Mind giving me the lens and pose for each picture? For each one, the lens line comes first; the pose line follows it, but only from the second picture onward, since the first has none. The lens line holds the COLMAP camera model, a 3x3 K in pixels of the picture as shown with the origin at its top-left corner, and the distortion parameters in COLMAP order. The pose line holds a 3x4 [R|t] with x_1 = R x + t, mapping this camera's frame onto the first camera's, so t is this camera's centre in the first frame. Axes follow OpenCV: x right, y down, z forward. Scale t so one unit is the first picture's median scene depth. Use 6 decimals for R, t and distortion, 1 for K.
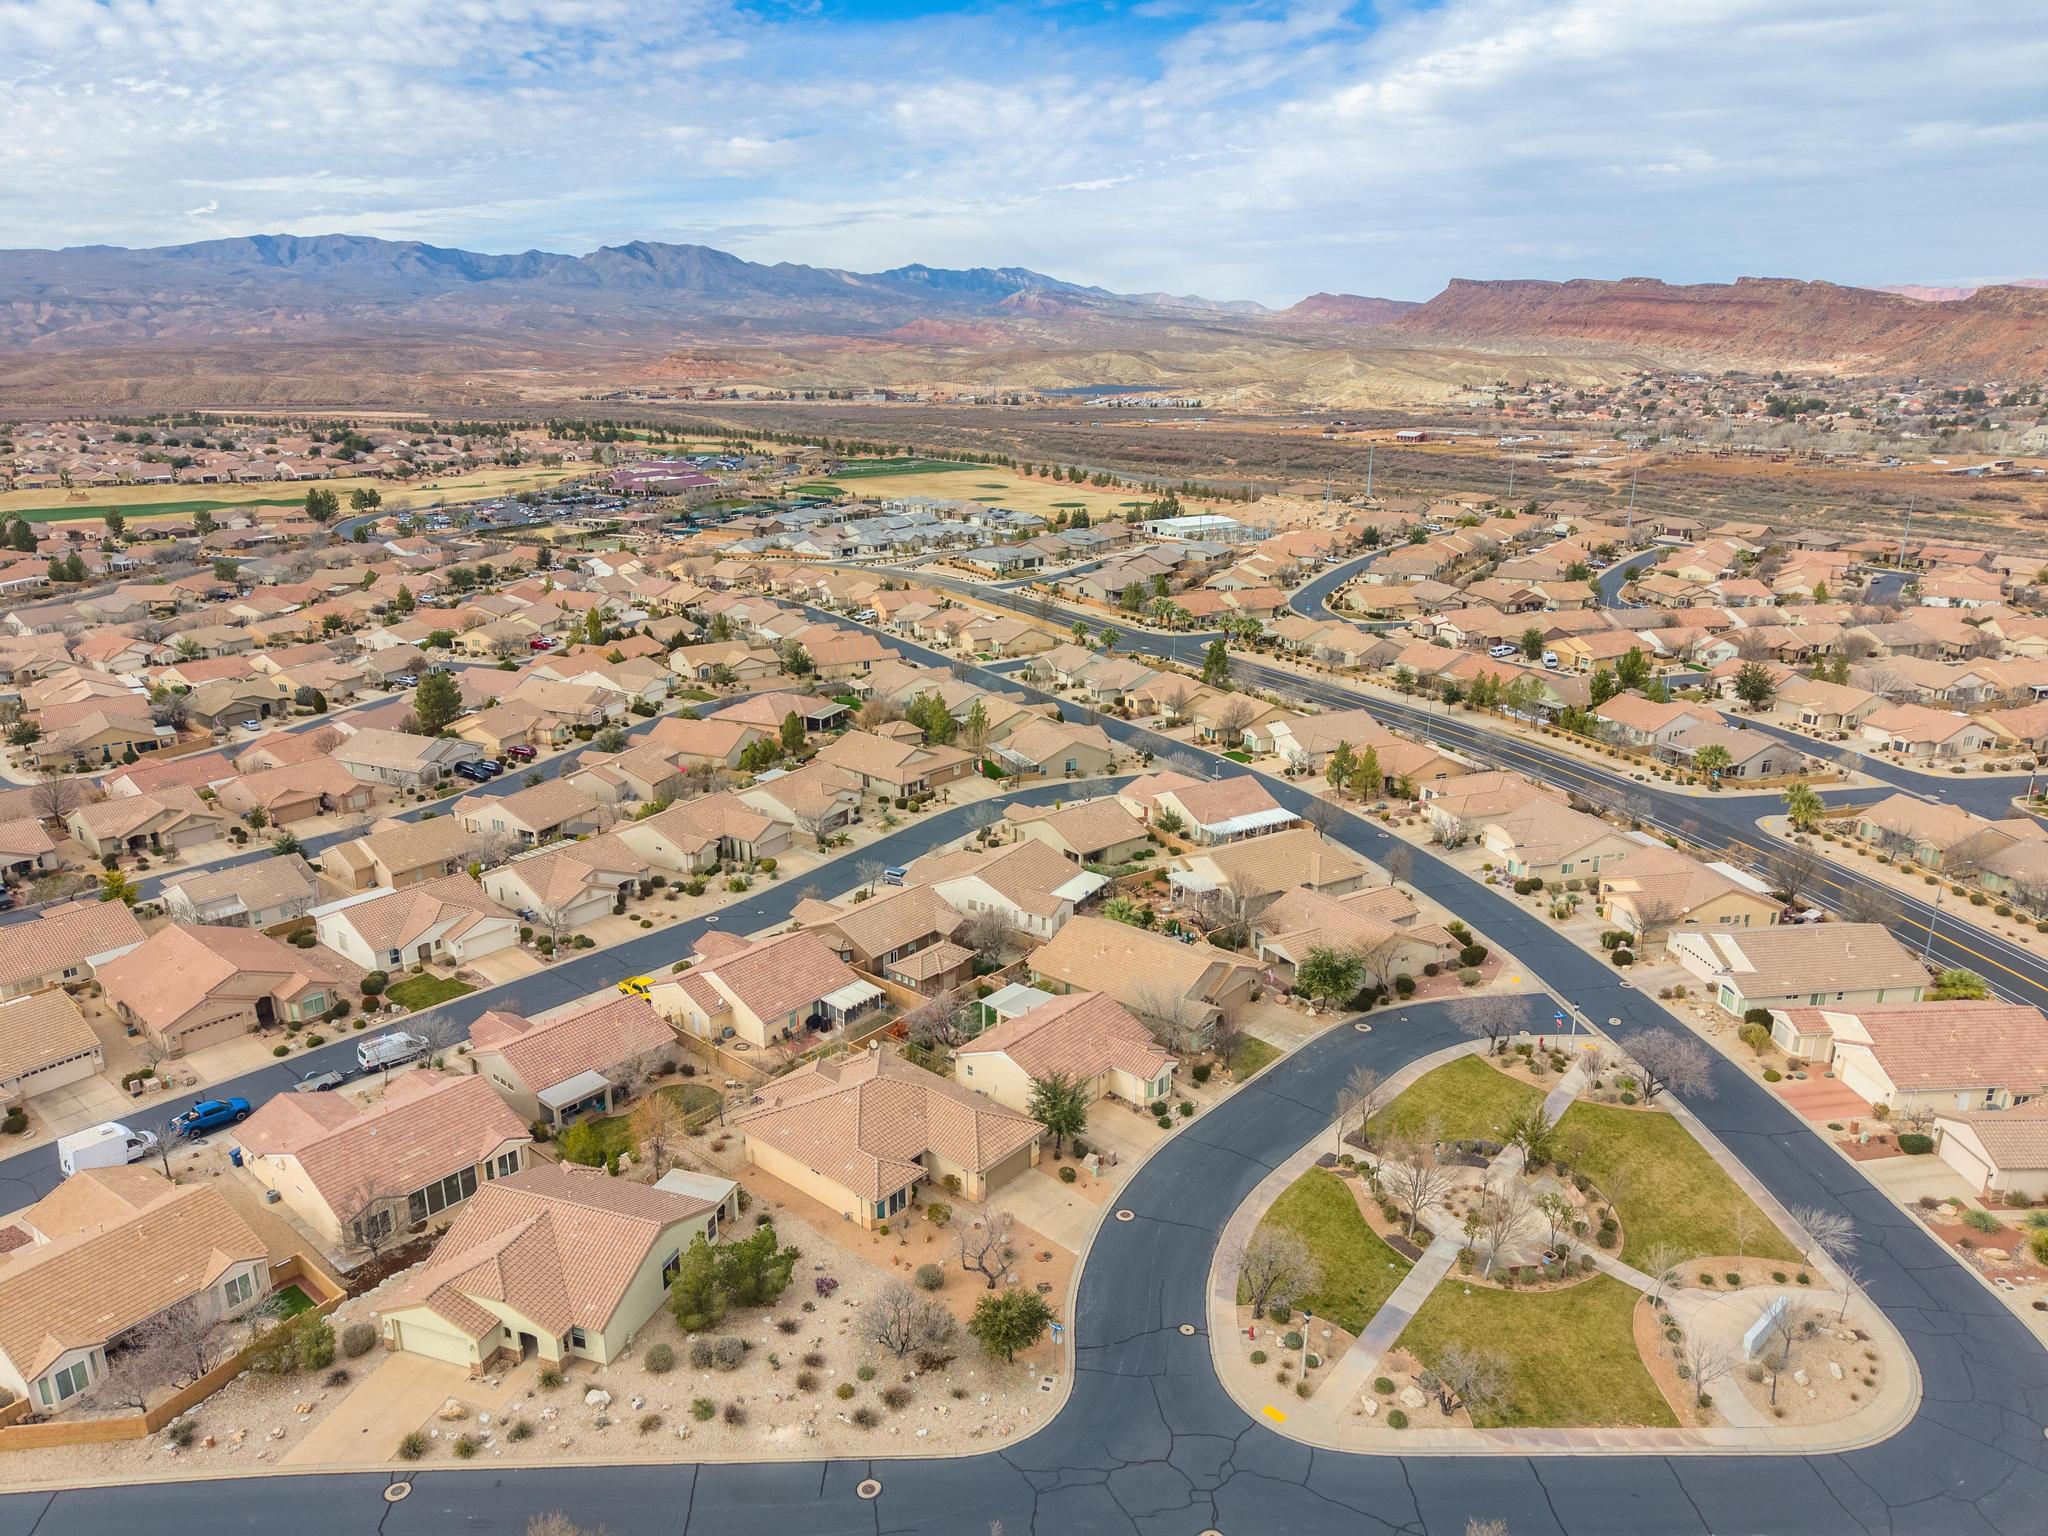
lens RADIAL K [[1369.8, 0, 1024.0], [0, 1369.8, 768.0], [0, 0, 1]] dist [0.029755, -0.032625]
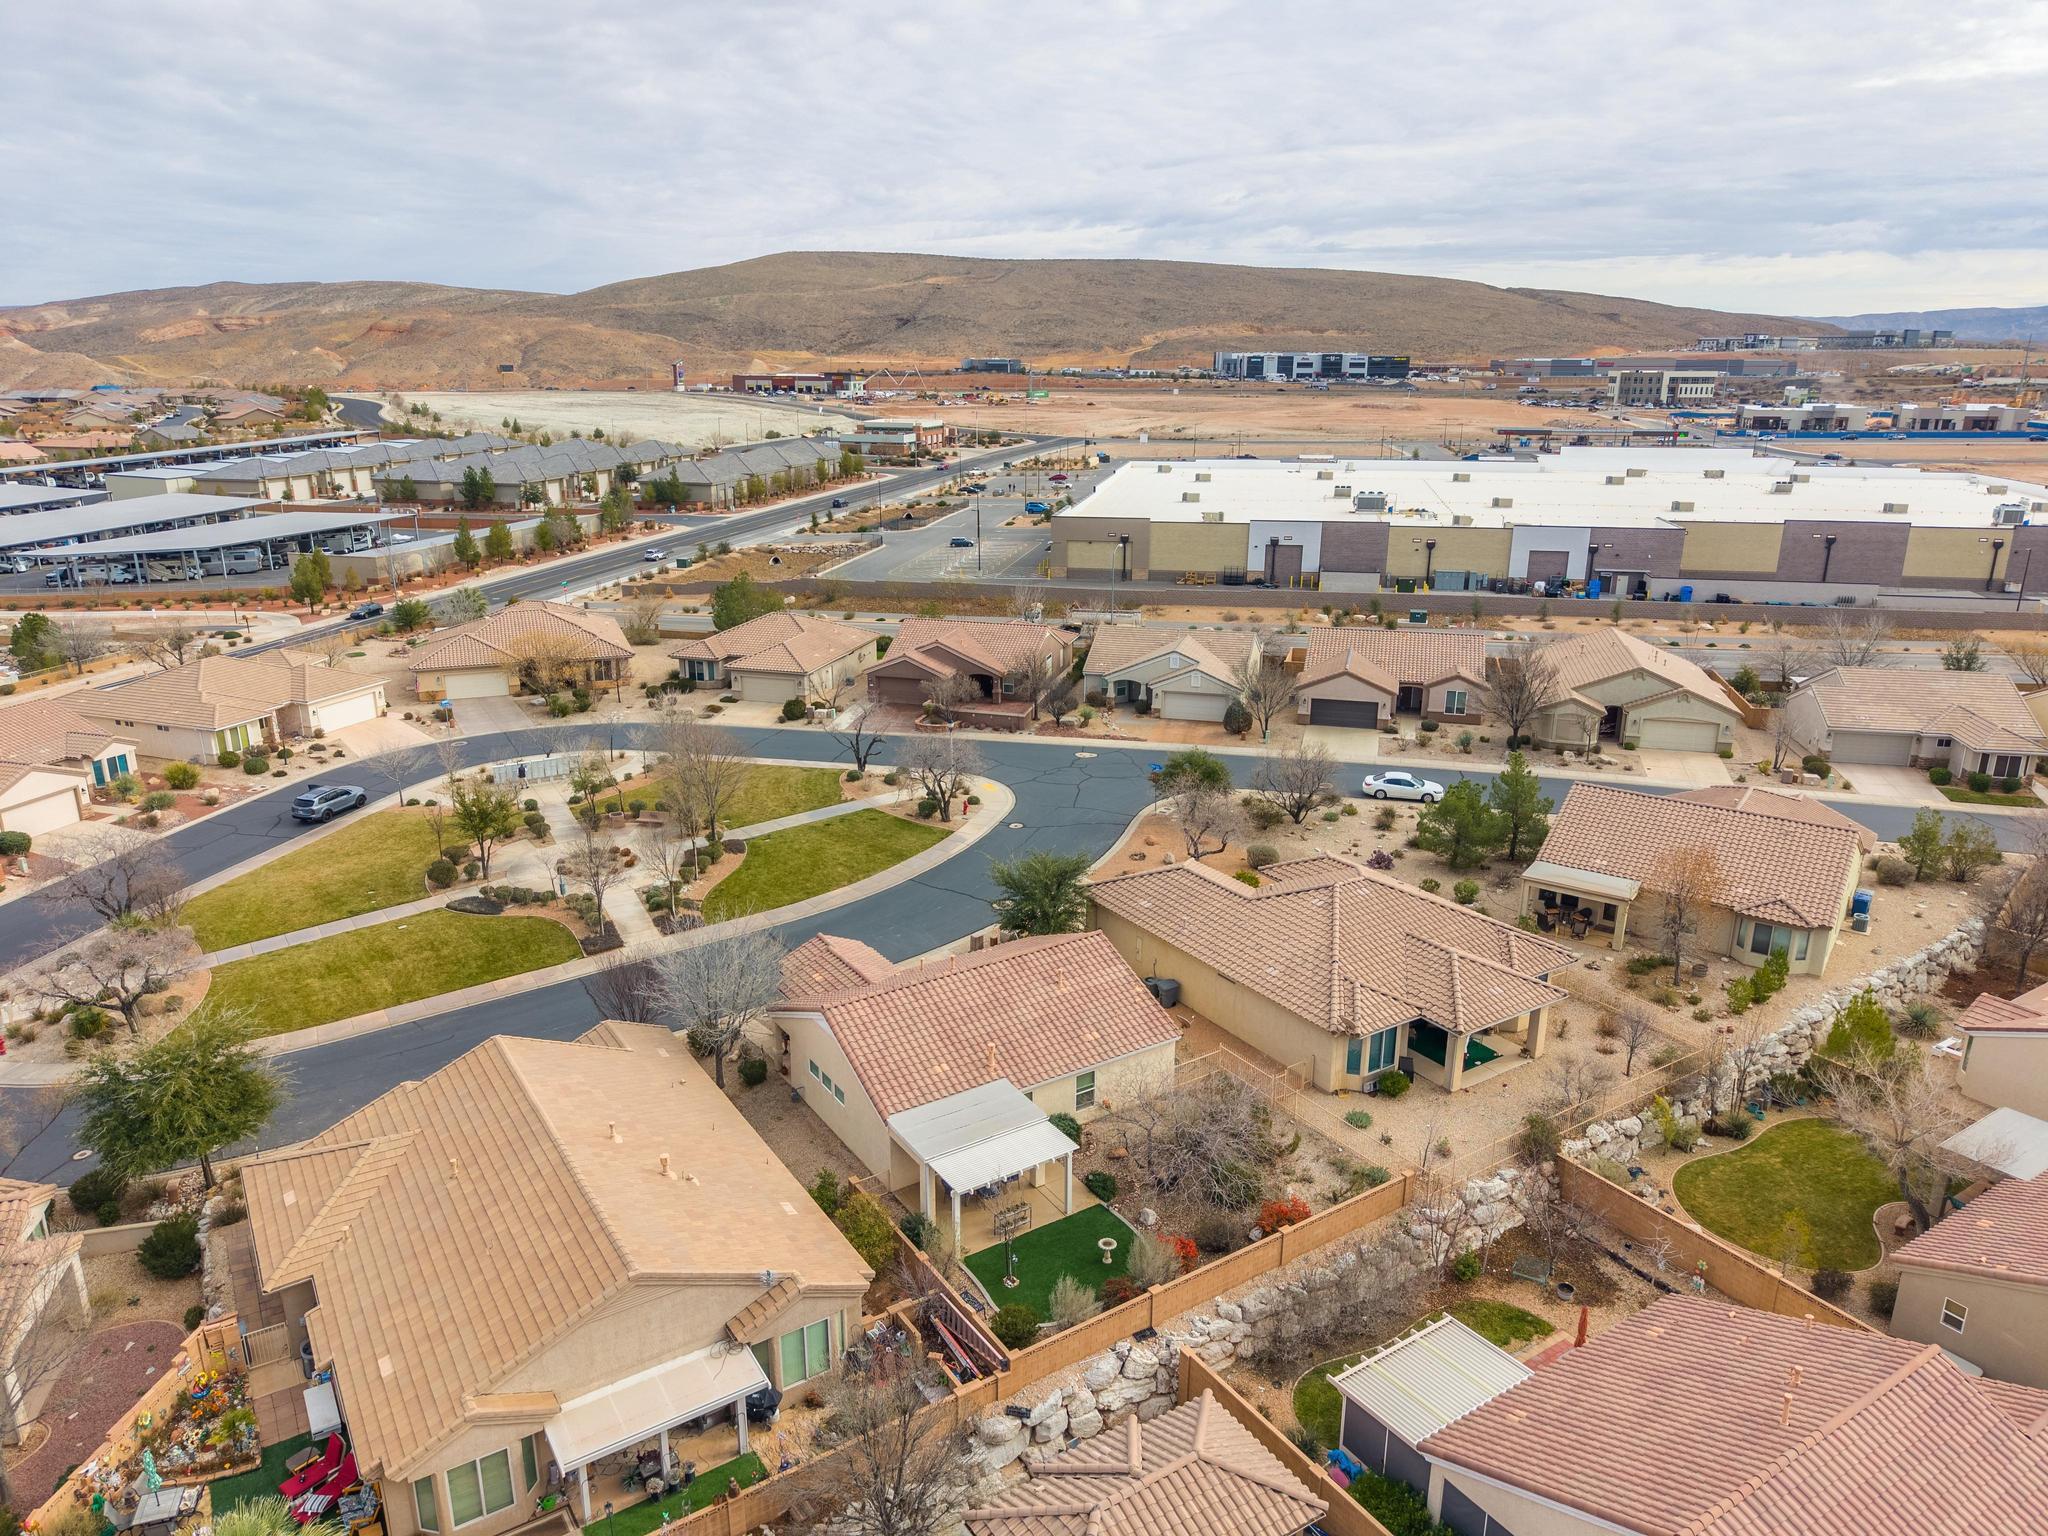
lens RADIAL K [[1377.1, 0, 1033.2], [0, 1377.1, 770.8], [0, 0, 1]] dist [-0.022573, 0.038046]
pose [[-0.957427, -0.086272, 0.275482, -0.009635], [0.083231, 0.831276, 0.549594, -0.010568], [-0.276416, 0.549125, -0.788705, 0.101485]]
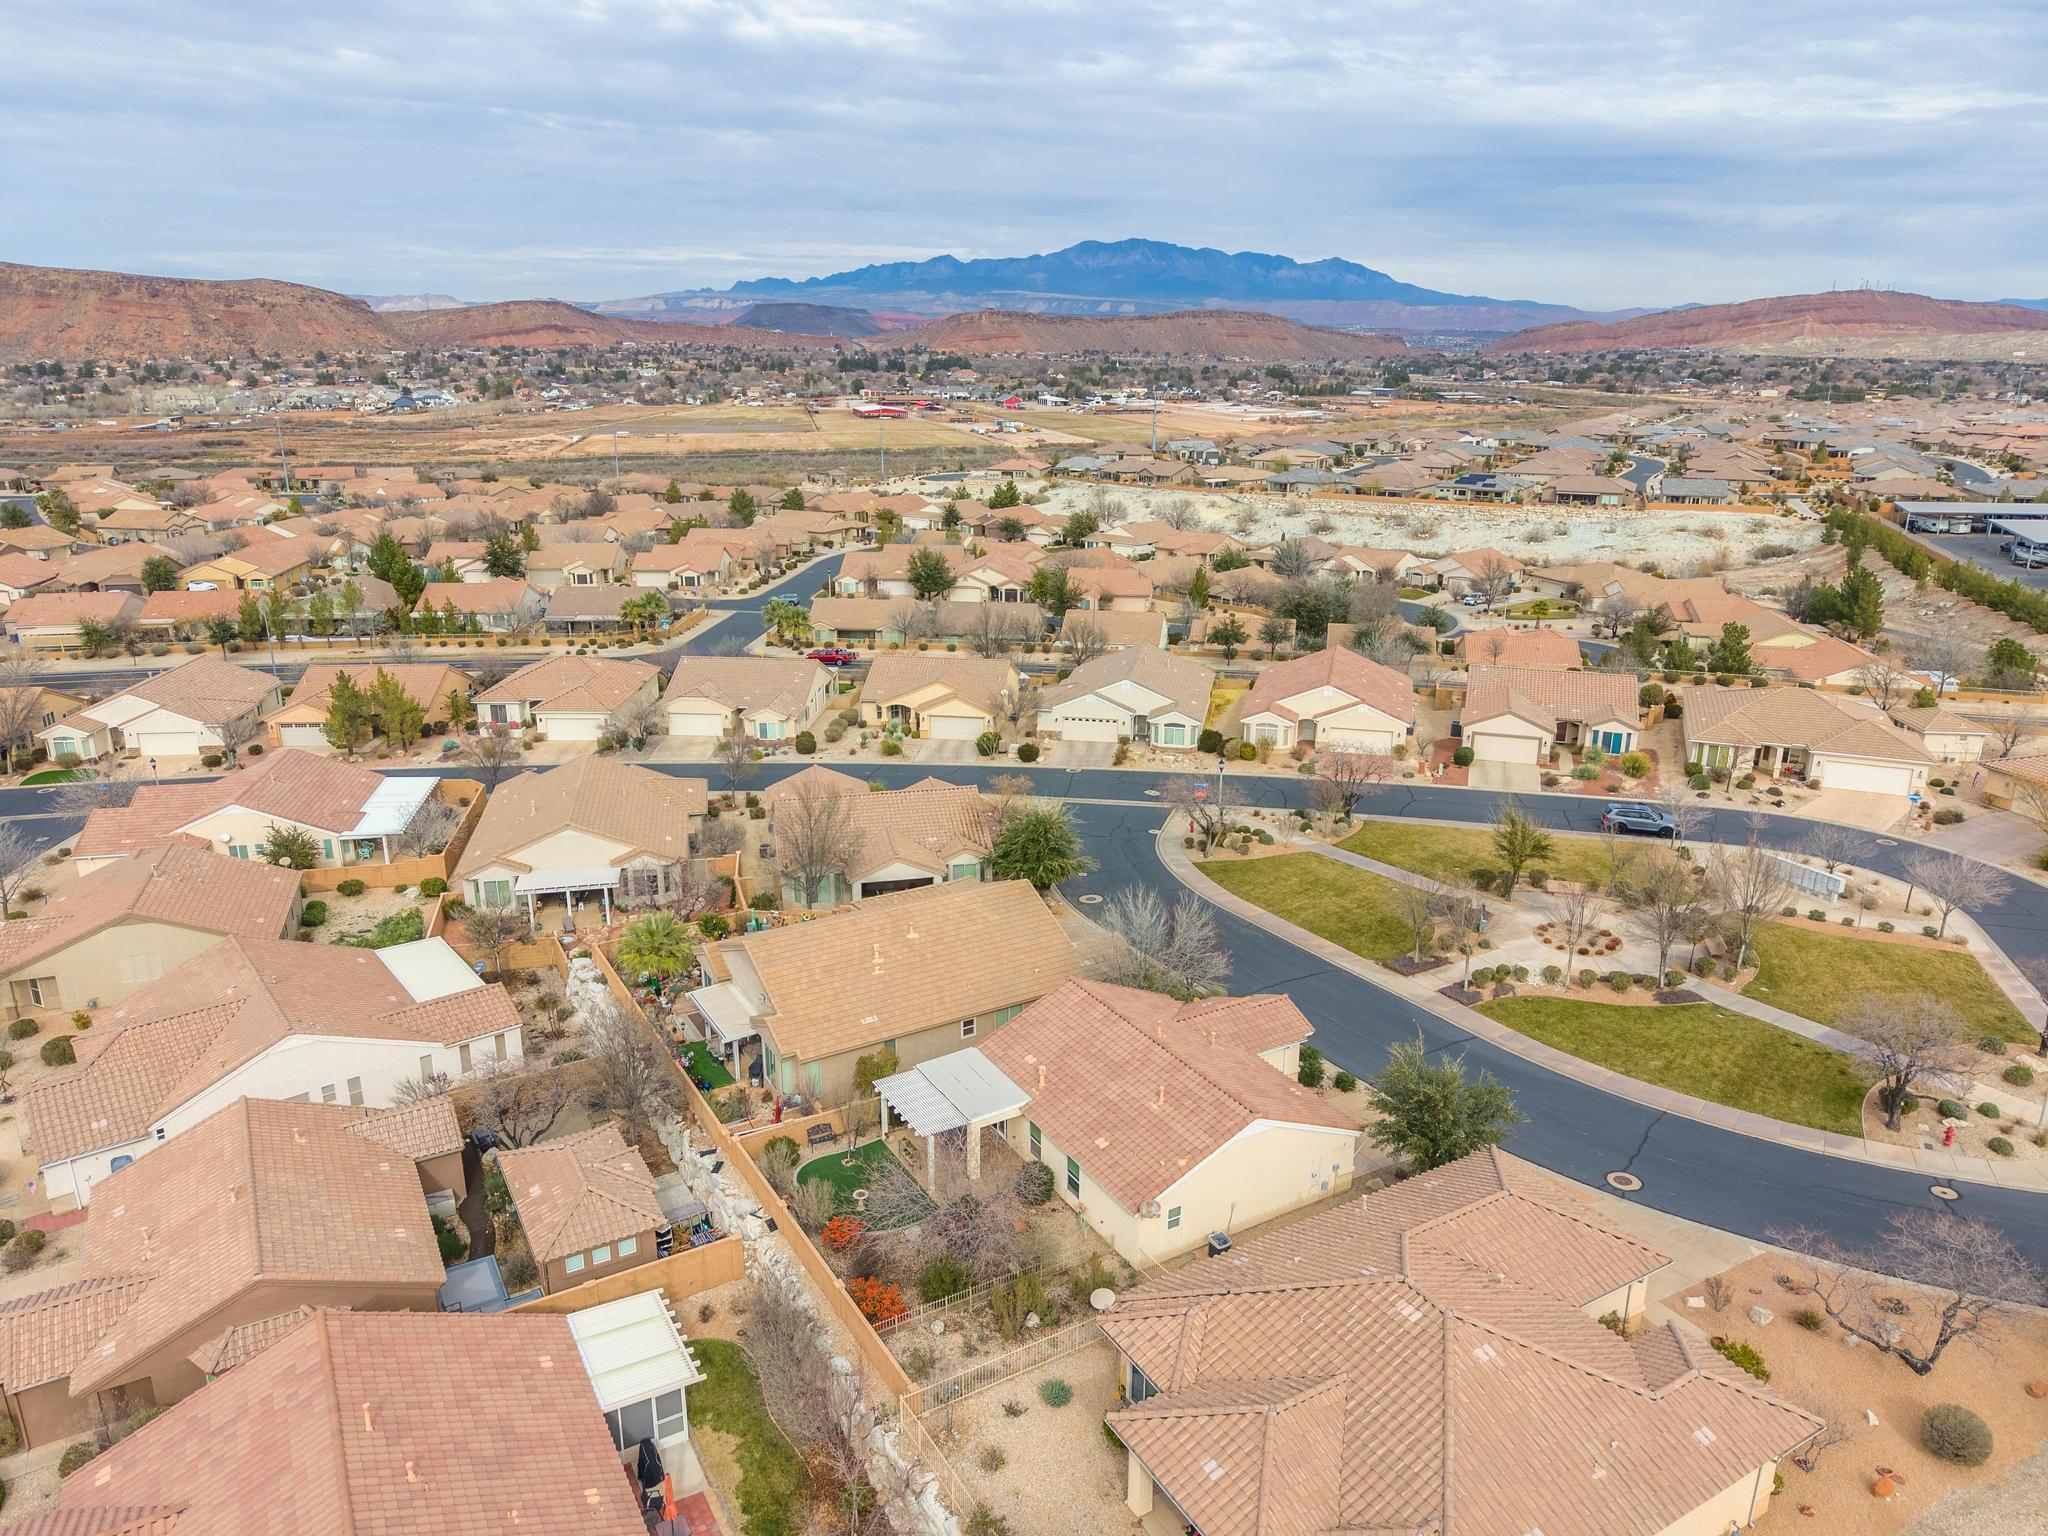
lens RADIAL K [[1369.8, 0, 1024.0], [0, 1369.8, 768.0], [0, 0, 1]] dist [0.029755, -0.032625]
pose [[0.331633, -0.278095, 0.901489, -0.031874], [0.276102, 0.942337, 0.189126, -0.001431], [-0.902102, 0.186182, 0.389293, 0.062857]]
